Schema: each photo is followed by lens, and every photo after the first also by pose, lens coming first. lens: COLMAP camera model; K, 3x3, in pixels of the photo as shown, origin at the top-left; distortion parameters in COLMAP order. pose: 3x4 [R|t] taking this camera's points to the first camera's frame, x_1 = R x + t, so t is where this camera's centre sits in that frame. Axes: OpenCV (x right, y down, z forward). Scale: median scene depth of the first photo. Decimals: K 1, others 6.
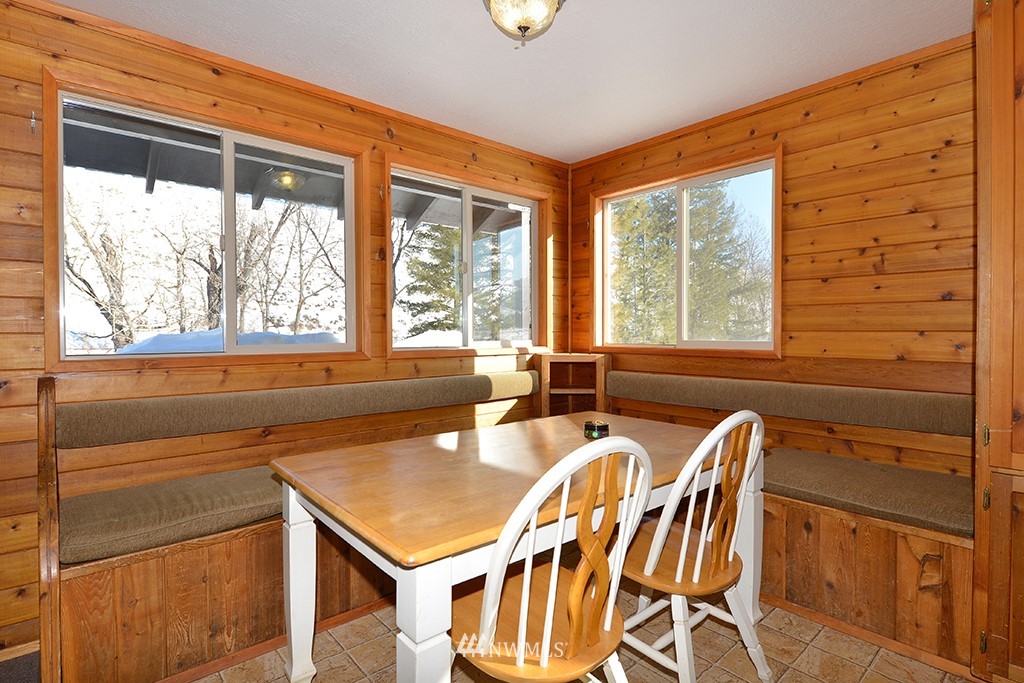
lens RADIAL K [[512.9, 0, 510.0], [0, 512.9, 339.1], [0, 0, 1]] dist [0.005365, 0.000445]
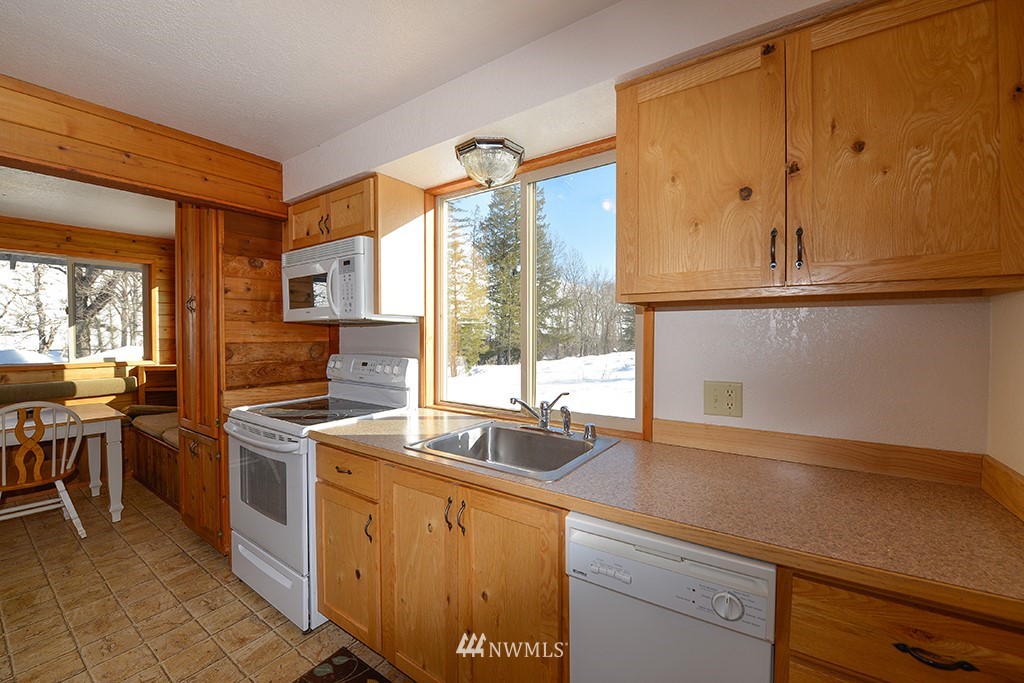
lens RADIAL K [[419.2, 0, 511.9], [0, 419.2, 337.7], [0, 0, 1]] dist [-0.014793, 0.000053]
pose [[0.971891, -0.000409, 0.235432, 0.822433], [0.001381, 0.999991, -0.003964, -0.046926], [-0.235429, 0.004178, 0.971883, -0.451644]]
